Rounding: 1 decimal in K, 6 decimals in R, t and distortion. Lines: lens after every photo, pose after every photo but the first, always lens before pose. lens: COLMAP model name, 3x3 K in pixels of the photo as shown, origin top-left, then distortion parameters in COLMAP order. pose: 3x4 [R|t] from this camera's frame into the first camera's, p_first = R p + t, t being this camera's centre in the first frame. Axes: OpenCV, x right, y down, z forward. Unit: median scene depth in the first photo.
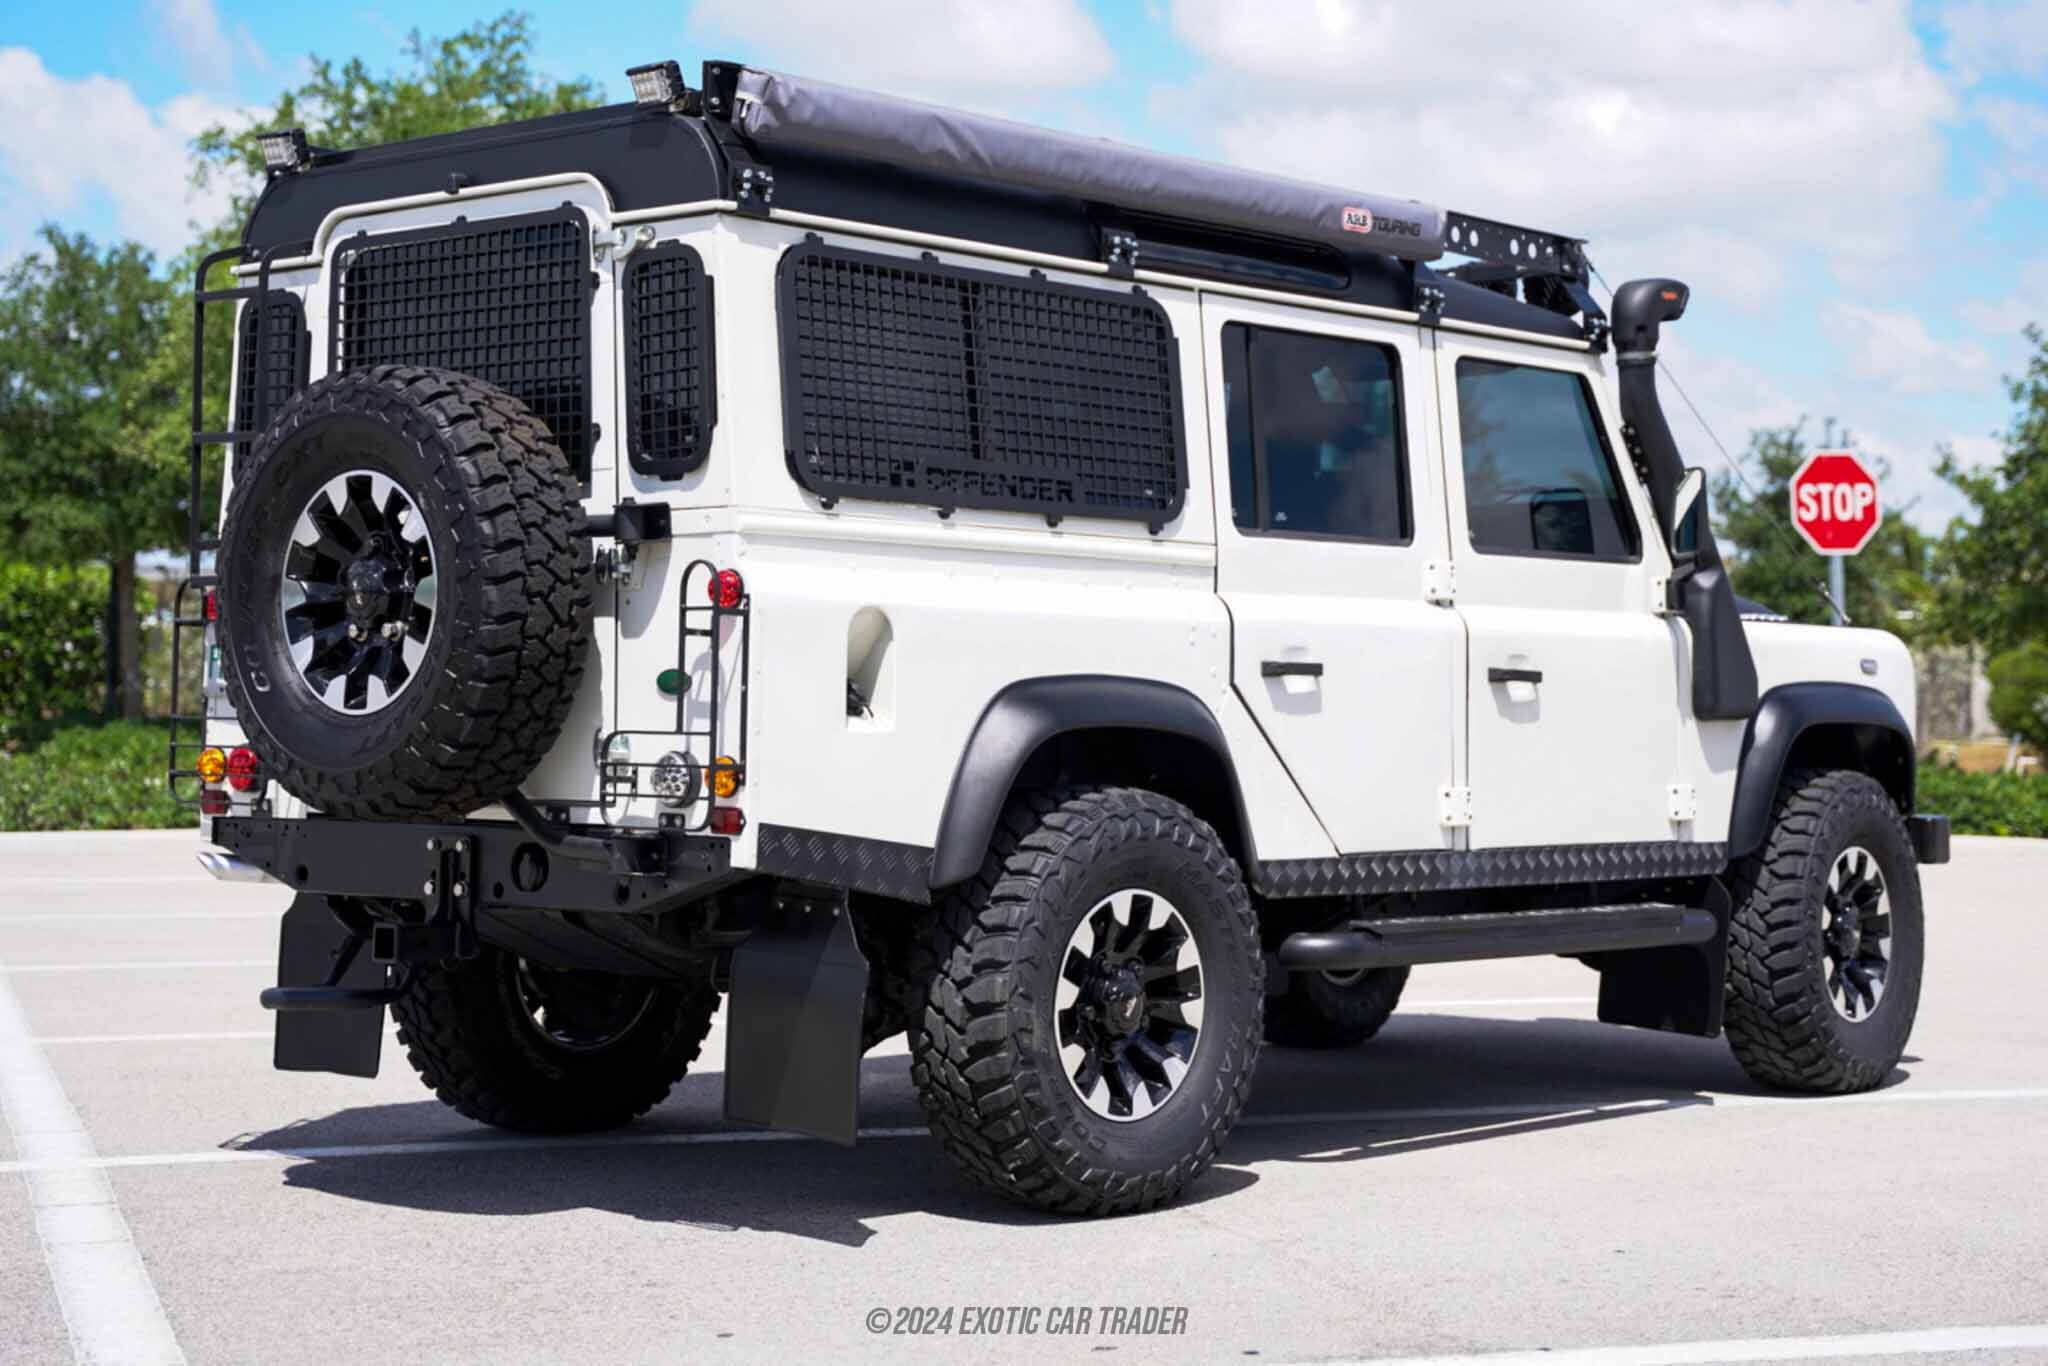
lens RADIAL K [[3256.1, 0, 1024.7], [0, 3256.1, 579.9], [0, 0, 1]] dist [0.054735, 0.061196]
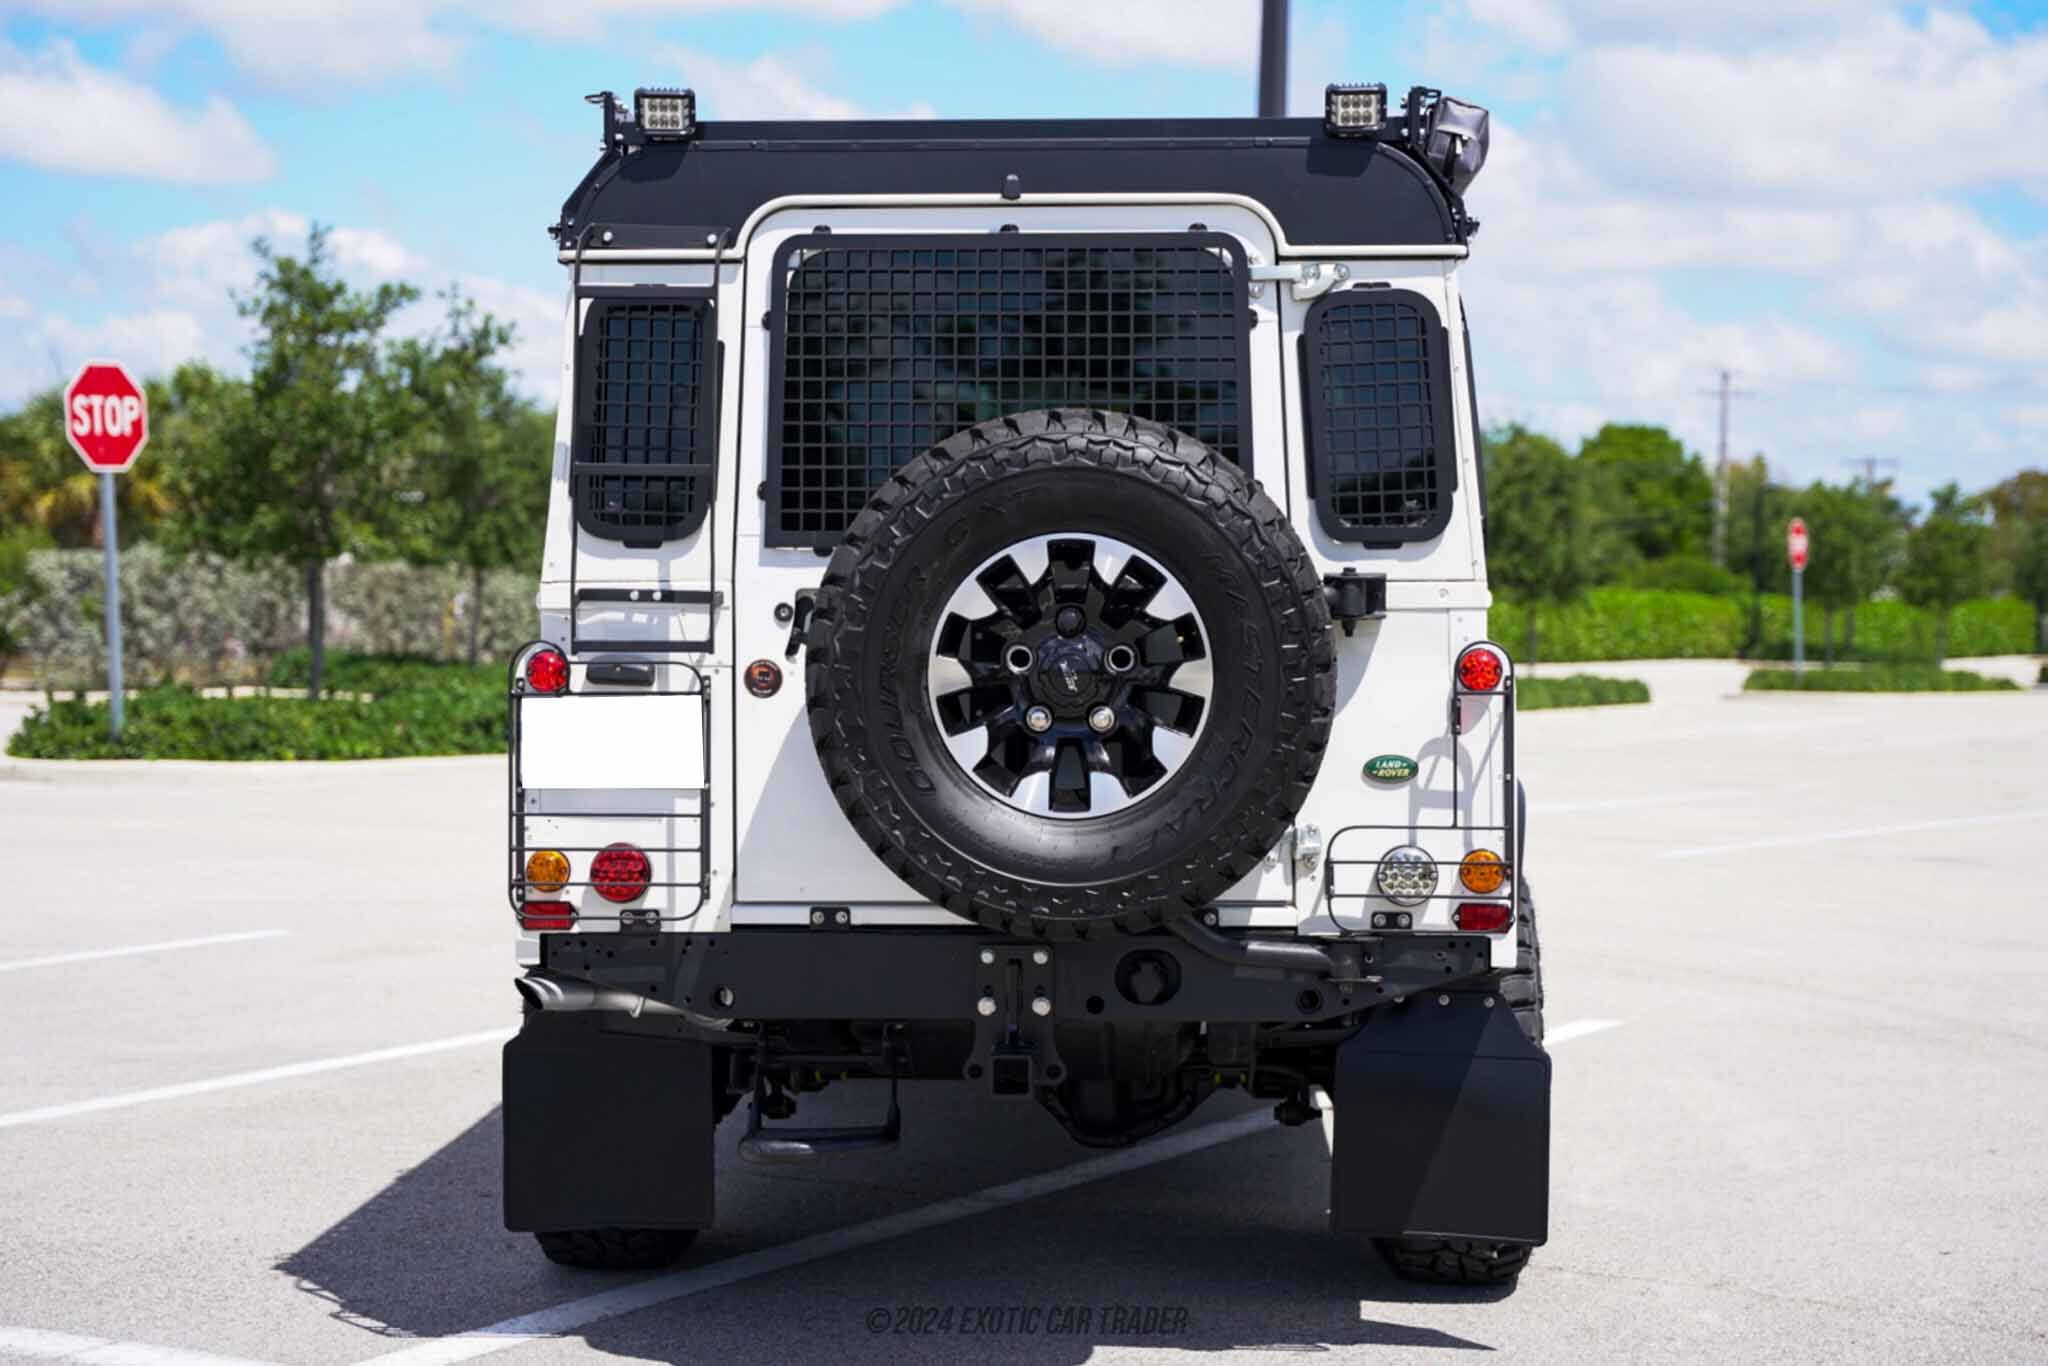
lens RADIAL K [[3360.5, 0, 1024.0], [0, 3360.5, 683.0], [0, 0, 1]] dist [0.050727, 0.080698]
pose [[0.781887, -0.023135, 0.622991, -0.740917], [-0.017962, 0.998060, 0.059607, -0.045278], [-0.623162, -0.057796, 0.779954, 0.310838]]
